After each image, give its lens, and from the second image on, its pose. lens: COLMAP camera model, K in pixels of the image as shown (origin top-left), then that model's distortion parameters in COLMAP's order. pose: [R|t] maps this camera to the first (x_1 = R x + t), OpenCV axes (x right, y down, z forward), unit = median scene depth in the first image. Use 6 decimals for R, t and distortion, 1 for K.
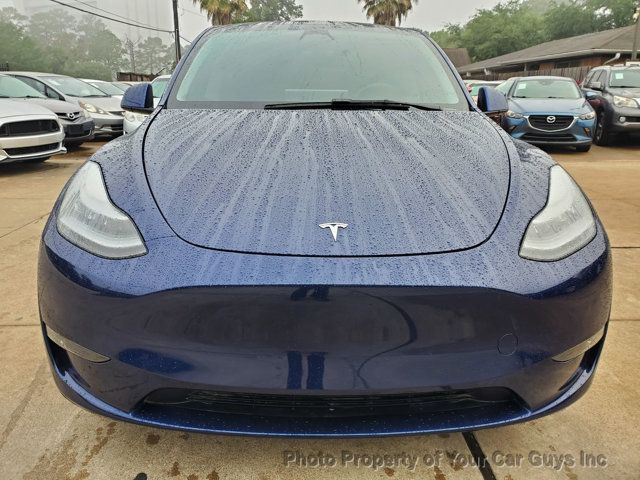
lens RADIAL K [[491.4, 0, 315.0], [0, 491.4, 233.0], [0, 0, 1]] dist [0.015641, 0.004959]
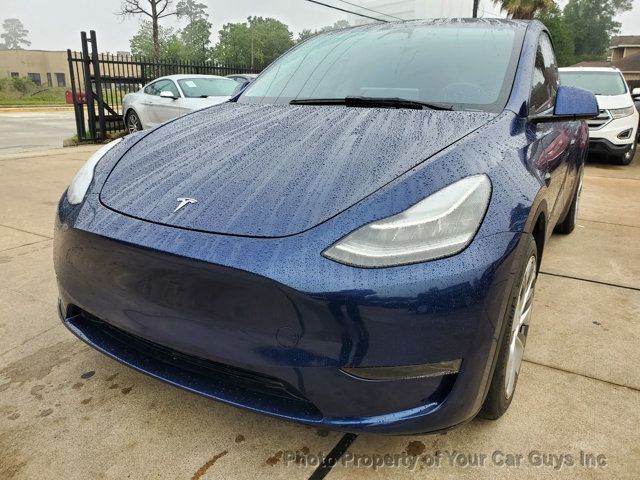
lens RADIAL K [[491.4, 0, 337.6], [0, 491.4, 226.6], [0, 0, 1]] dist [0.015641, 0.004959]
pose [[0.858905, 0.146940, -0.490603, 0.723481], [-0.154270, 0.987693, 0.025742, -0.030503], [0.488347, 0.053575, 0.871003, 0.129605]]
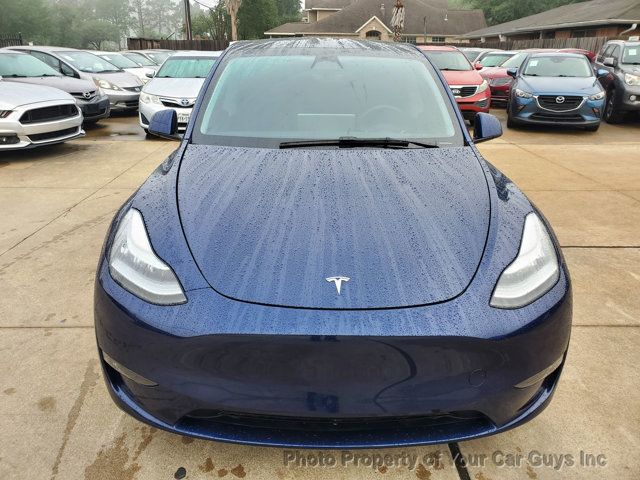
lens RADIAL K [[491.4, 0, 318.3], [0, 491.4, 228.9], [0, 0, 1]] dist [0.015641, 0.004959]
pose [[0.999873, 0.007300, -0.014140, 0.004429], [-0.006331, 0.997708, 0.067369, -0.176212], [0.014599, -0.067271, 0.997628, -0.168751]]
